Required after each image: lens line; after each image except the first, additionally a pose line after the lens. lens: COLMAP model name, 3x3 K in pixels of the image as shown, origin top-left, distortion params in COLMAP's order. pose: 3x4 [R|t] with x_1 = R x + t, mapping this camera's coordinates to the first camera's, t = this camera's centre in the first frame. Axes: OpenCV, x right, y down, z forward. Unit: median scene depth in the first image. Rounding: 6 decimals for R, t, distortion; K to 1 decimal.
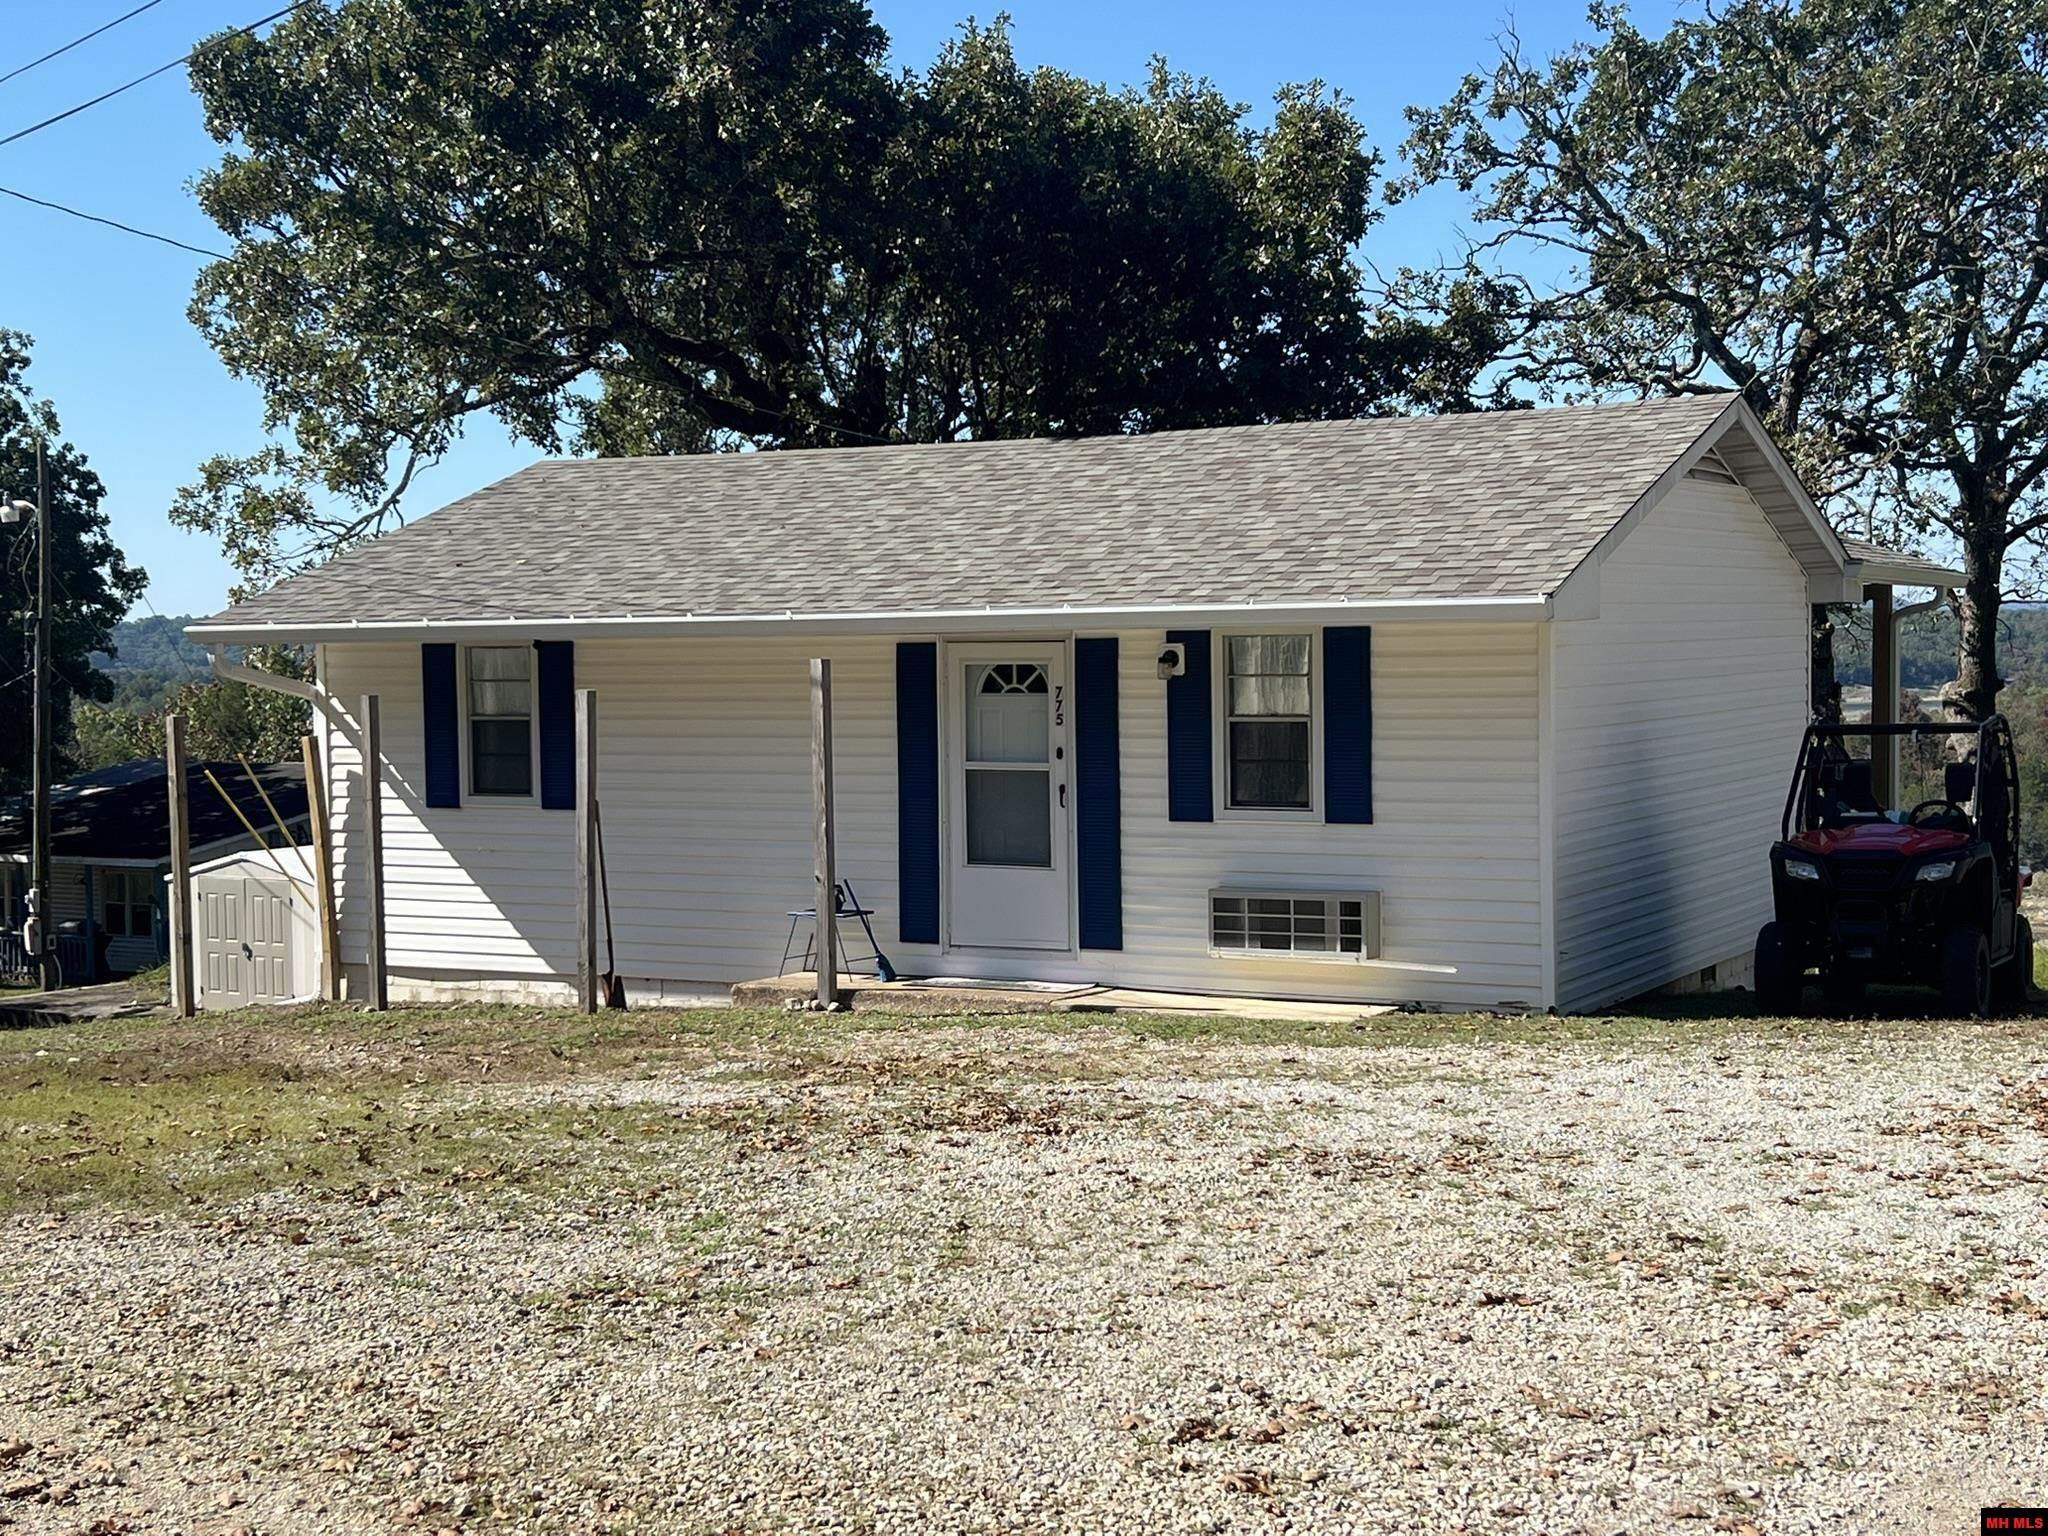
lens RADIAL K [[2821.5, 0, 1024.0], [0, 2821.5, 768.0], [0, 0, 1]] dist [0.219882, -0.783989]
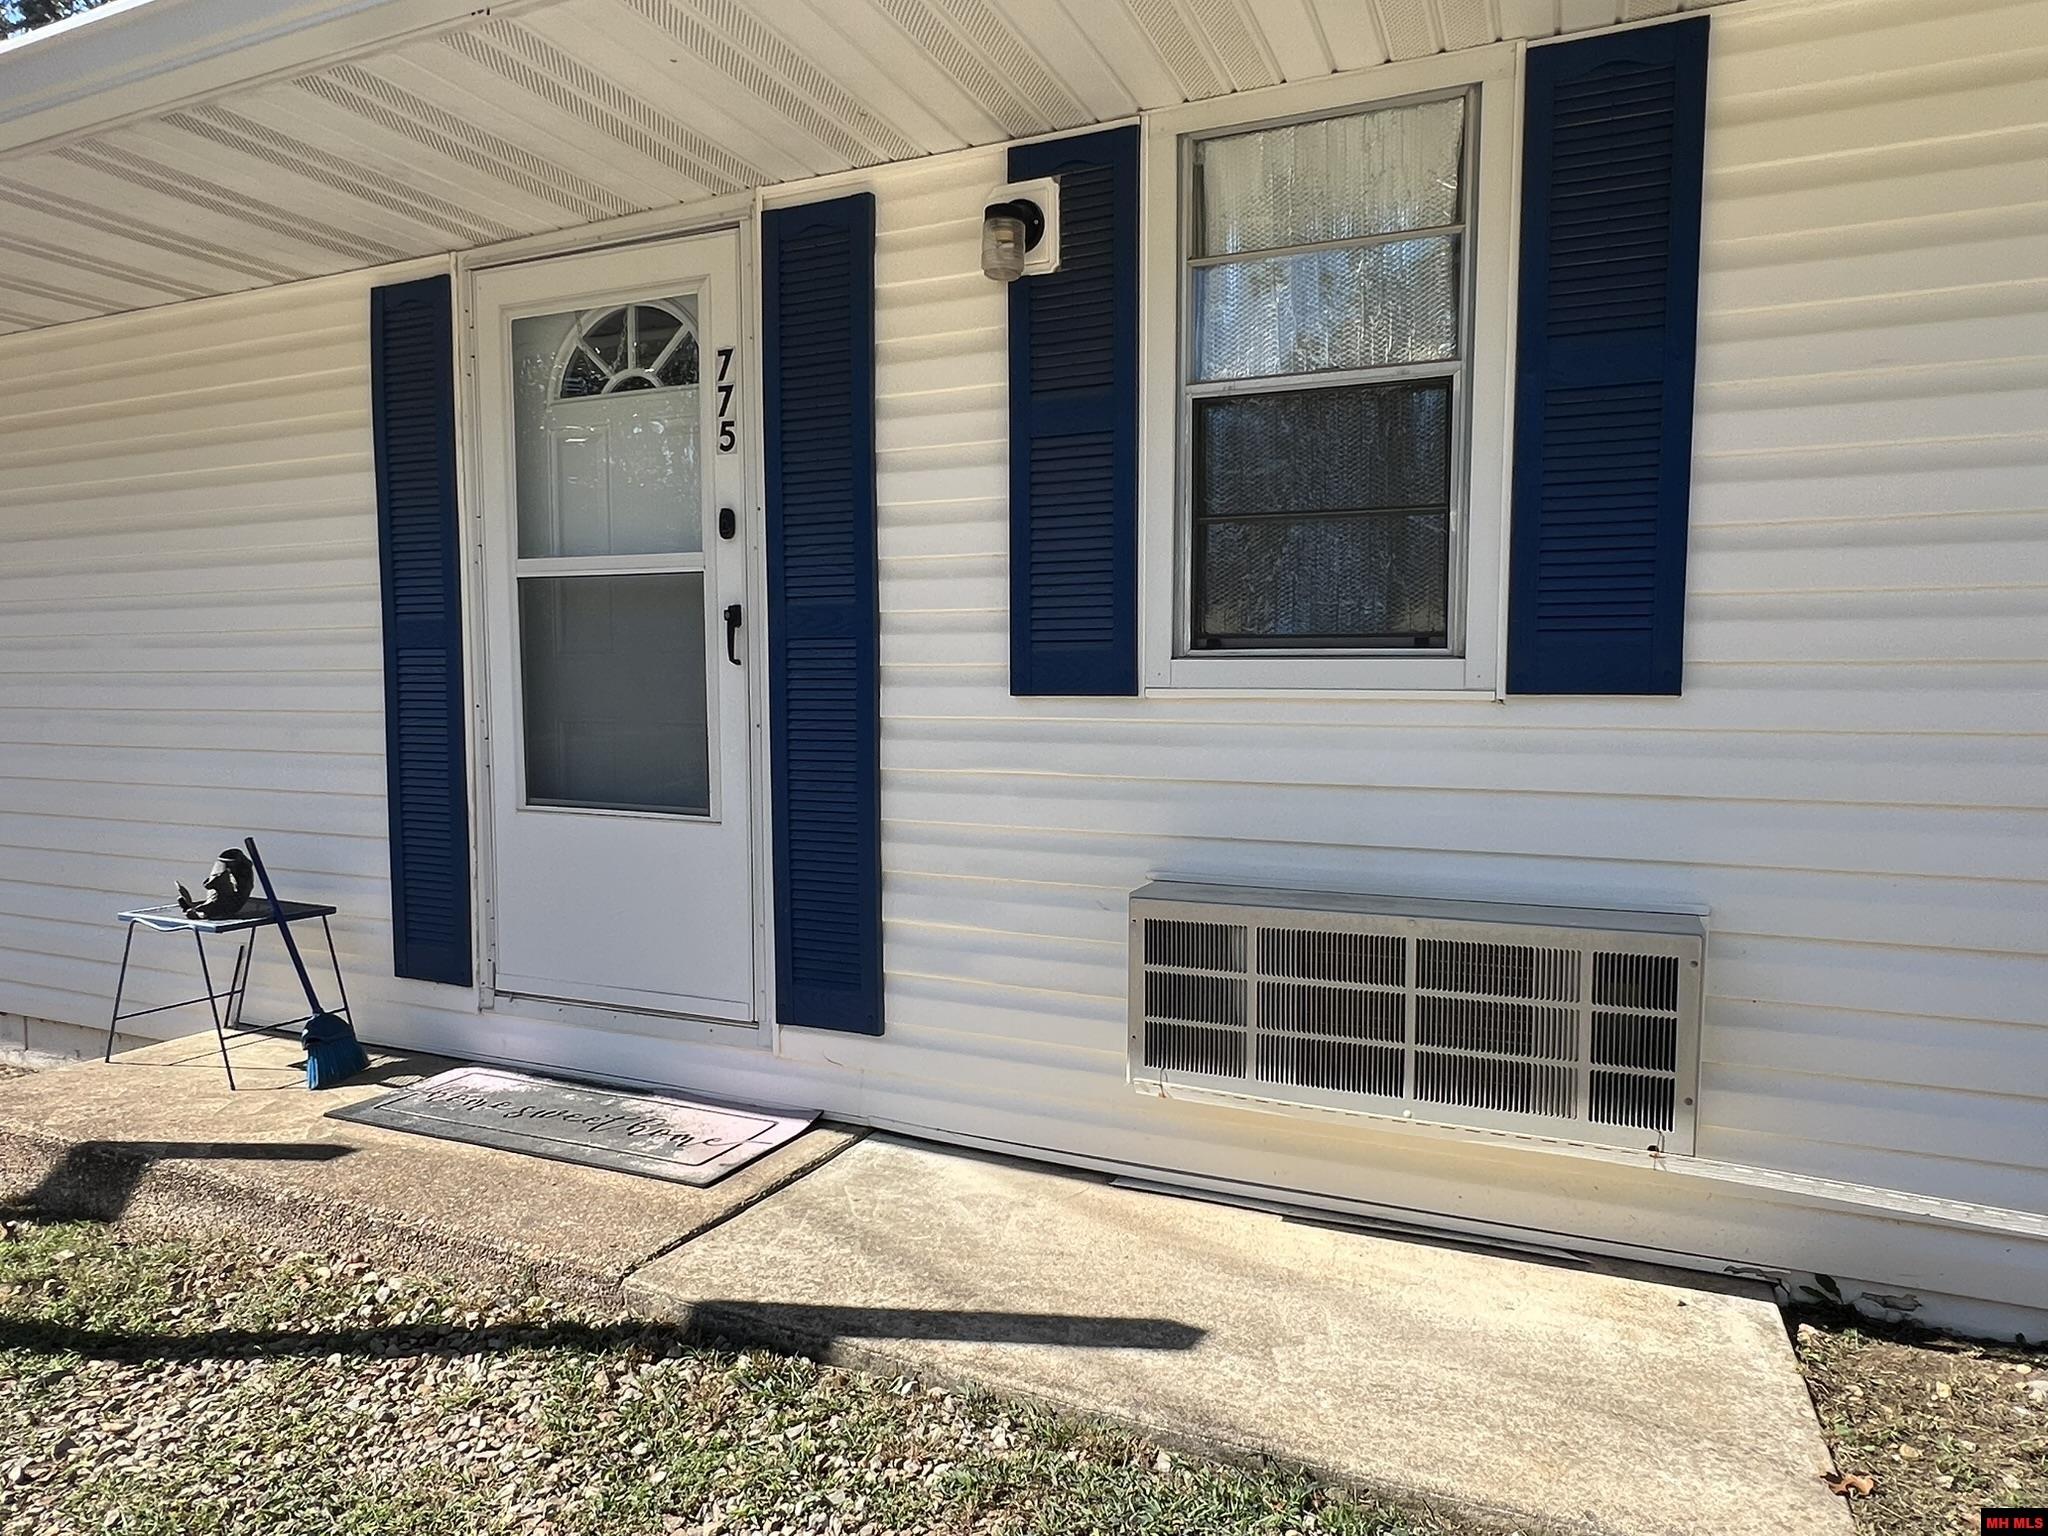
lens RADIAL K [[1252.5, 0, 1024.0], [0, 1252.5, 768.0], [0, 0, 1]] dist [0.000962, 0.000090]
pose [[0.995882, 0.007802, 0.090321, 0.038924], [-0.009920, 0.999686, 0.023025, 0.024559], [-0.090113, -0.023826, 0.995647, 0.844000]]
